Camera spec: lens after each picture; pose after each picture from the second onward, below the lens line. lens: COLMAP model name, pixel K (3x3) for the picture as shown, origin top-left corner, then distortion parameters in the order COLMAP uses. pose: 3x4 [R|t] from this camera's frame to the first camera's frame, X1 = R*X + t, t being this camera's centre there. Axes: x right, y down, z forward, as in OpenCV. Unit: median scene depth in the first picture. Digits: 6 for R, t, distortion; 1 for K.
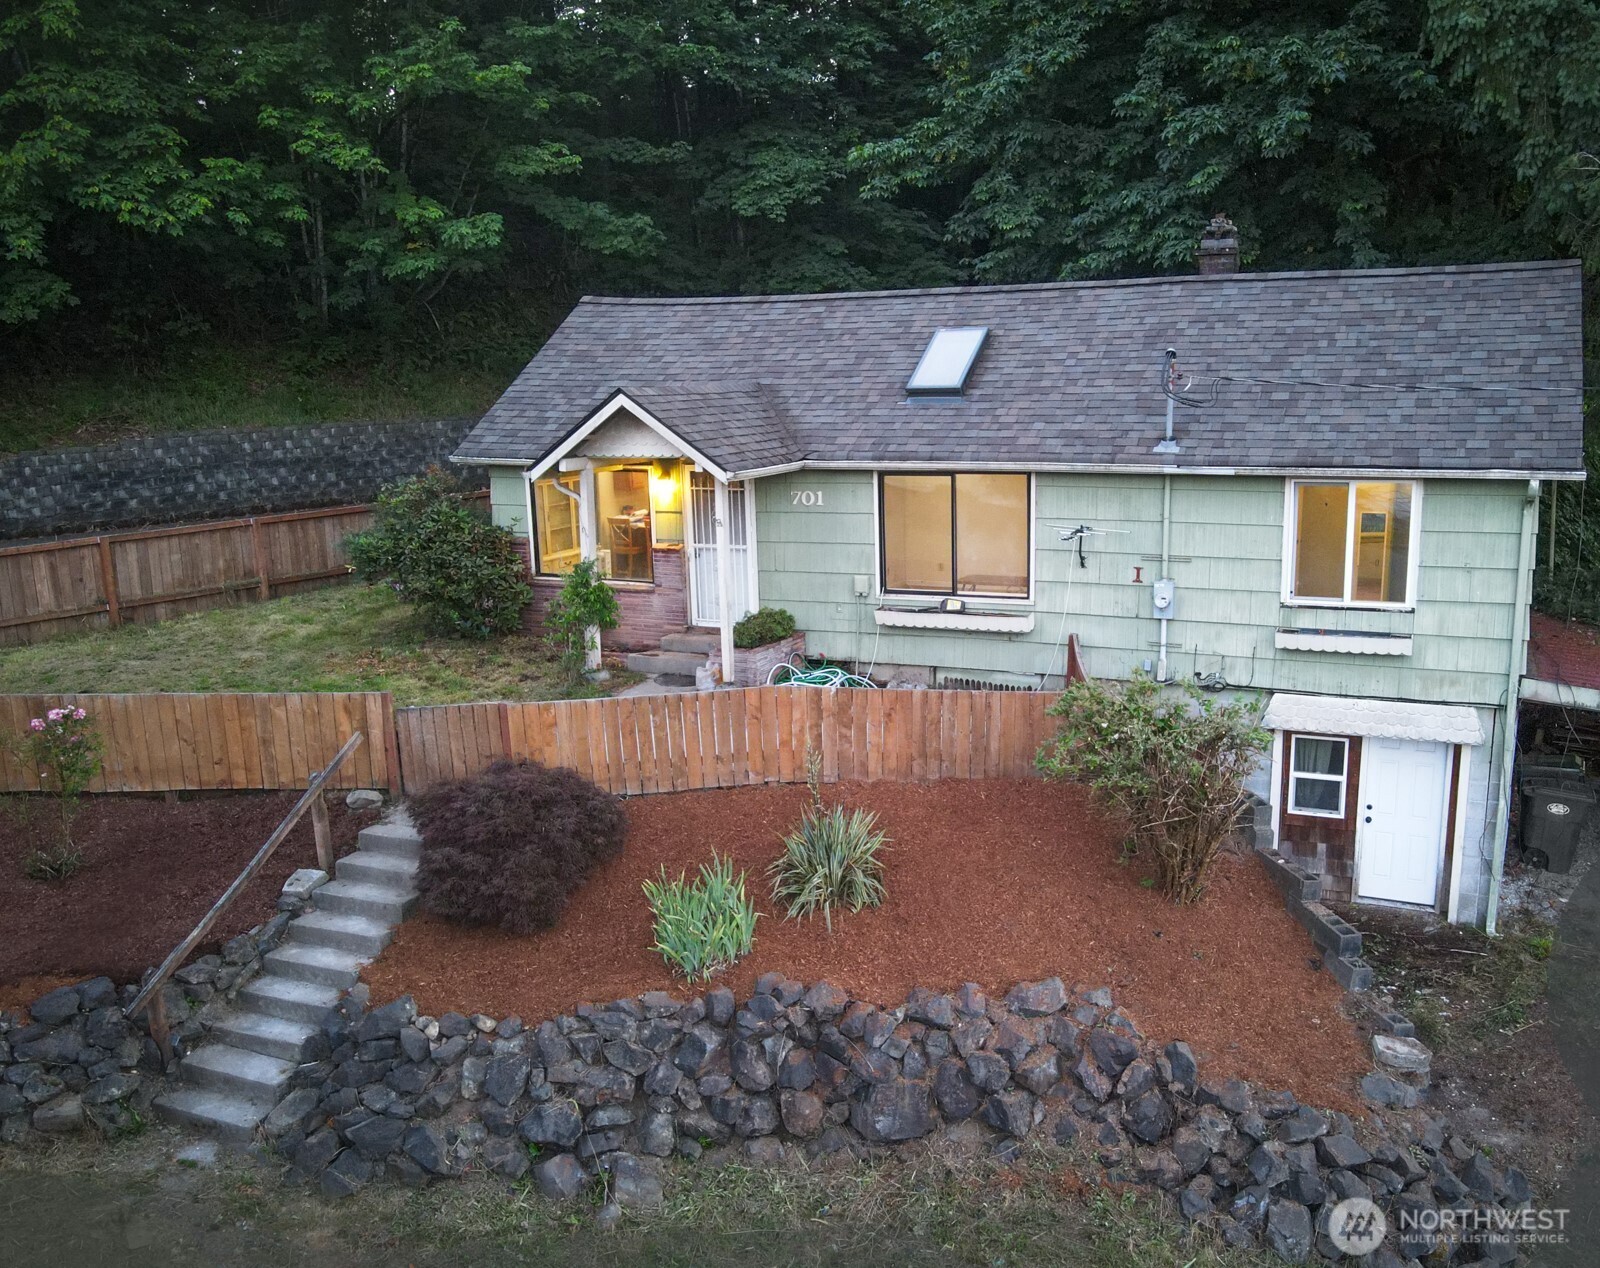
lens RADIAL K [[1350.3, 0, 903.4], [0, 1350.3, 669.9], [0, 0, 1]] dist [-0.002565, 0.027994]
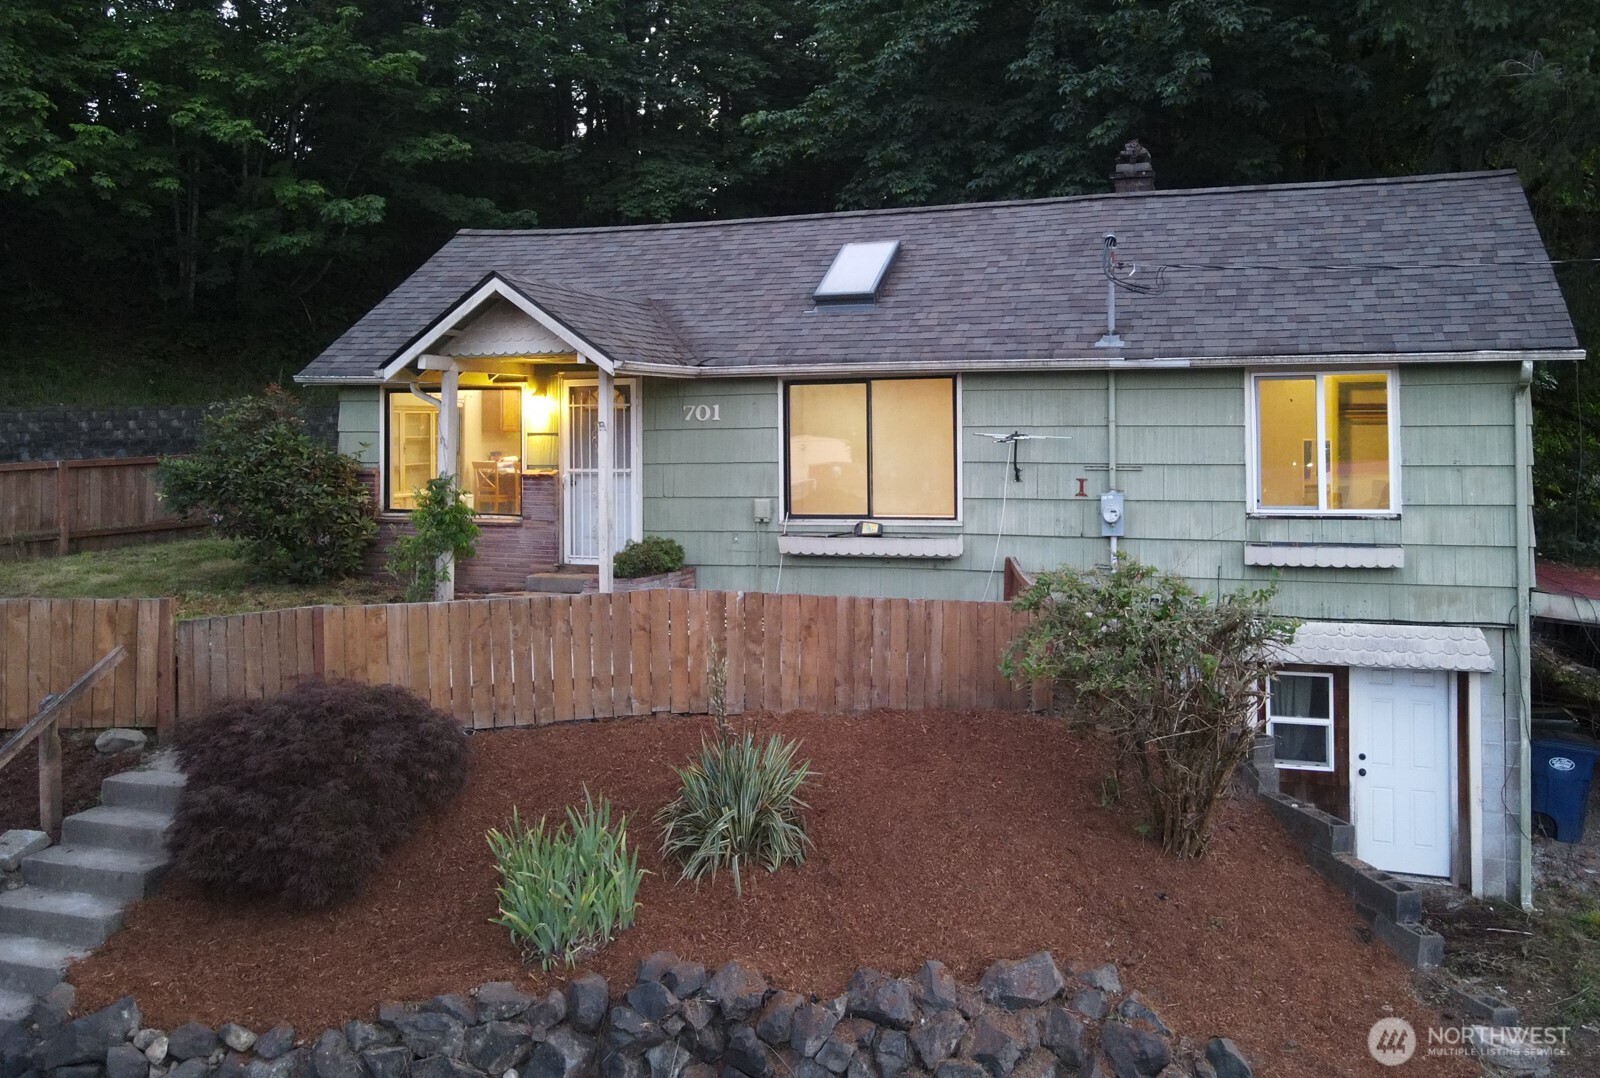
lens RADIAL K [[1295.8, 0, 866.5], [0, 1295.8, 406.2], [0, 0, 1]] dist [-0.004432, 0.020569]
pose [[0.997103, 0.008424, 0.075590, -0.031433], [0.009313, 0.972844, -0.231275, 0.074866], [-0.075485, 0.231309, 0.969948, 0.185405]]
